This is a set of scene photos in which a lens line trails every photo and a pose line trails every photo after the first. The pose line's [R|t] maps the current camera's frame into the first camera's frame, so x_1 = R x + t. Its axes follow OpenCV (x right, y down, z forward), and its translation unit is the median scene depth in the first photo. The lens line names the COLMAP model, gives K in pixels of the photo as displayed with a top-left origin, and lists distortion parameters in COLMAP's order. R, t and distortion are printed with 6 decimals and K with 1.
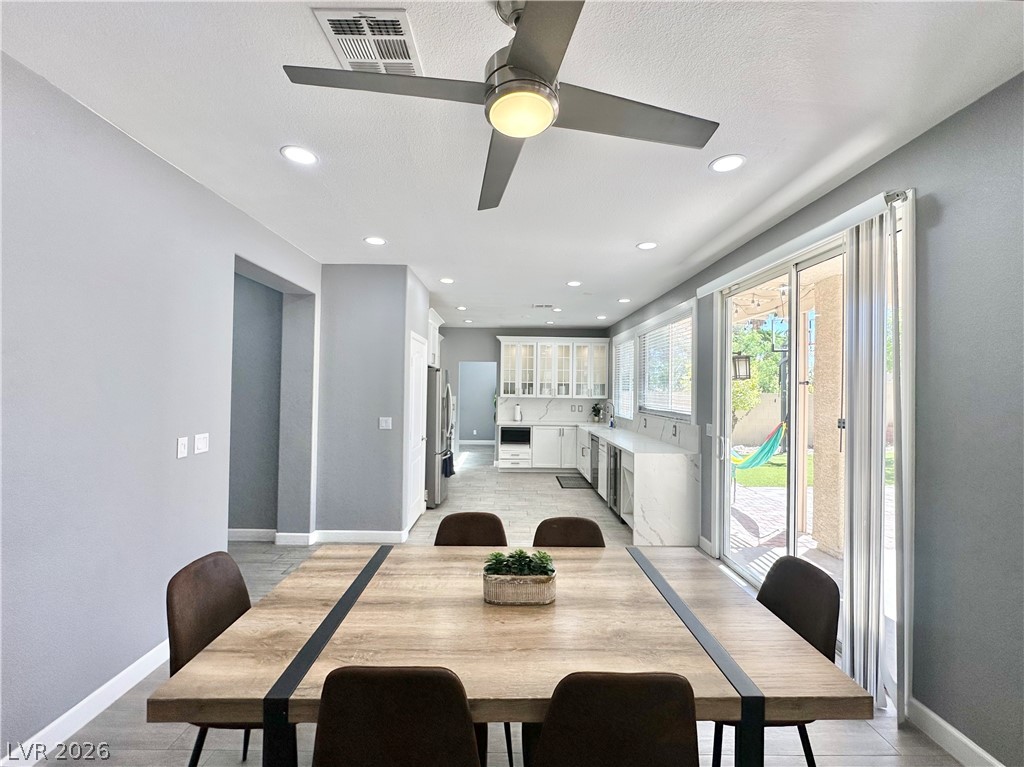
lens RADIAL K [[418.3, 0, 512.0], [0, 418.3, 383.5], [0, 0, 1]] dist [-0.000511, 0.000058]
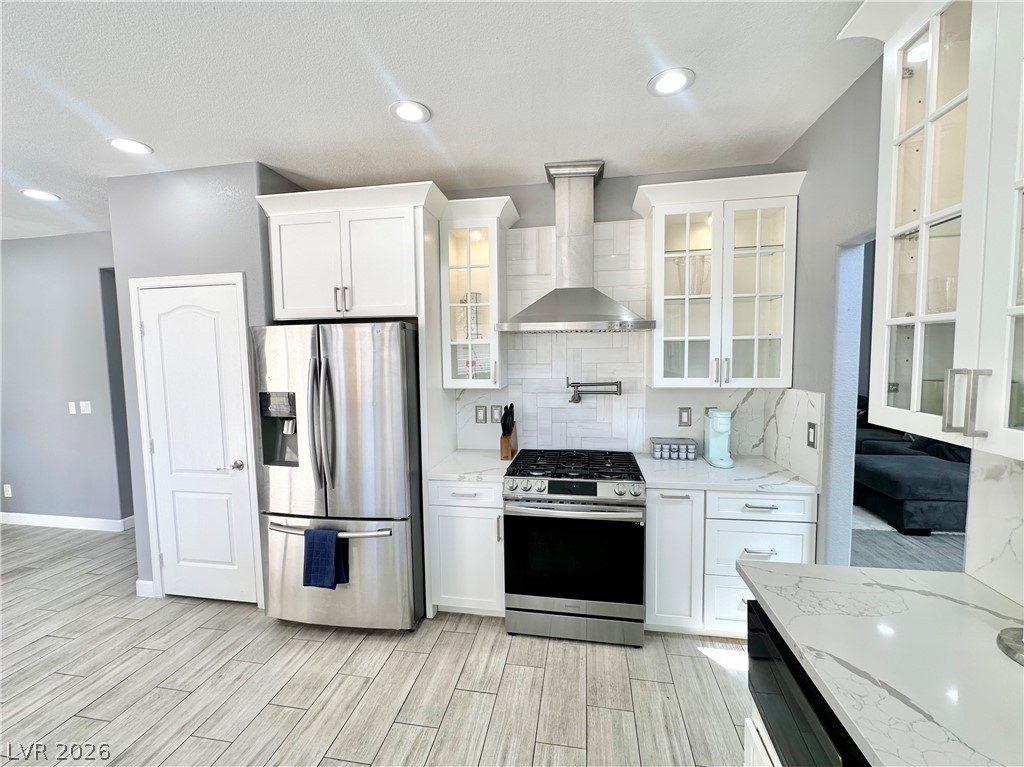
lens RADIAL K [[418.3, 0, 512.0], [0, 418.3, 383.5], [0, 0, 1]] dist [-0.000511, 0.000058]
pose [[-0.183481, 0.058440, -0.981285, 0.152326], [0.029064, 0.998117, 0.054008, 0.006149], [0.982593, -0.018610, -0.184834, 0.935088]]
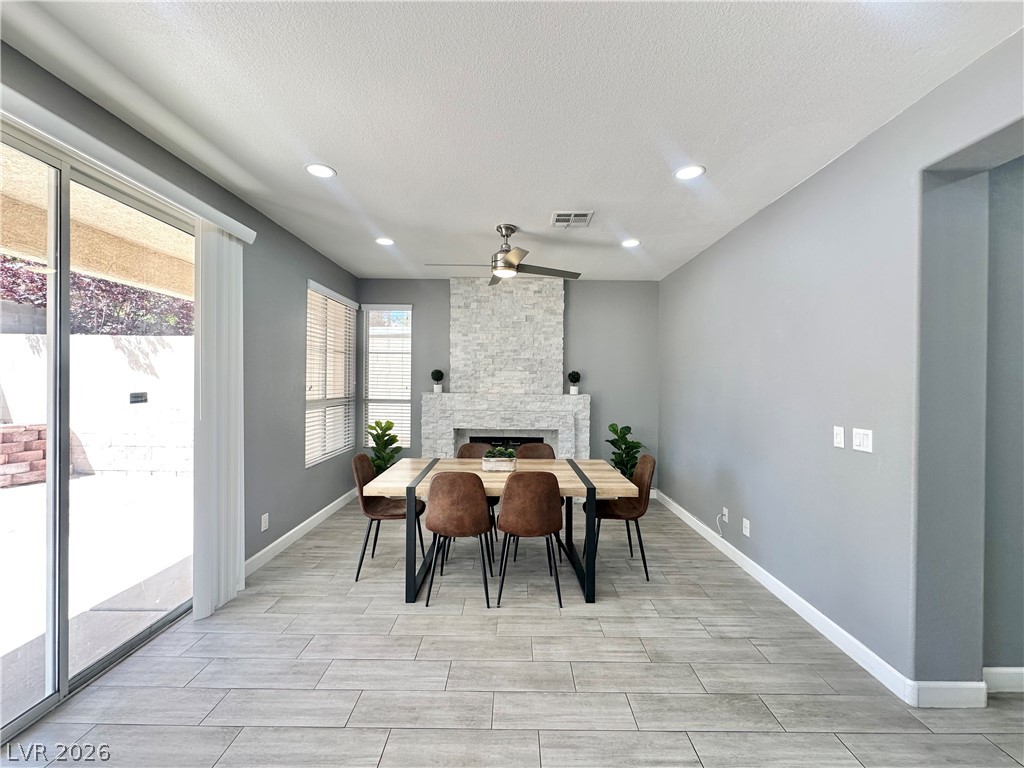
lens RADIAL K [[409.3, 0, 512.3], [0, 409.3, 384.8], [0, 0, 1]] dist [-0.001509, 0.000324]
pose [[-0.999660, -0.022841, 0.012564, -0.012962], [-0.022908, 0.999724, -0.005198, 0.017093], [-0.012442, -0.005484, -0.999908, 0.614673]]
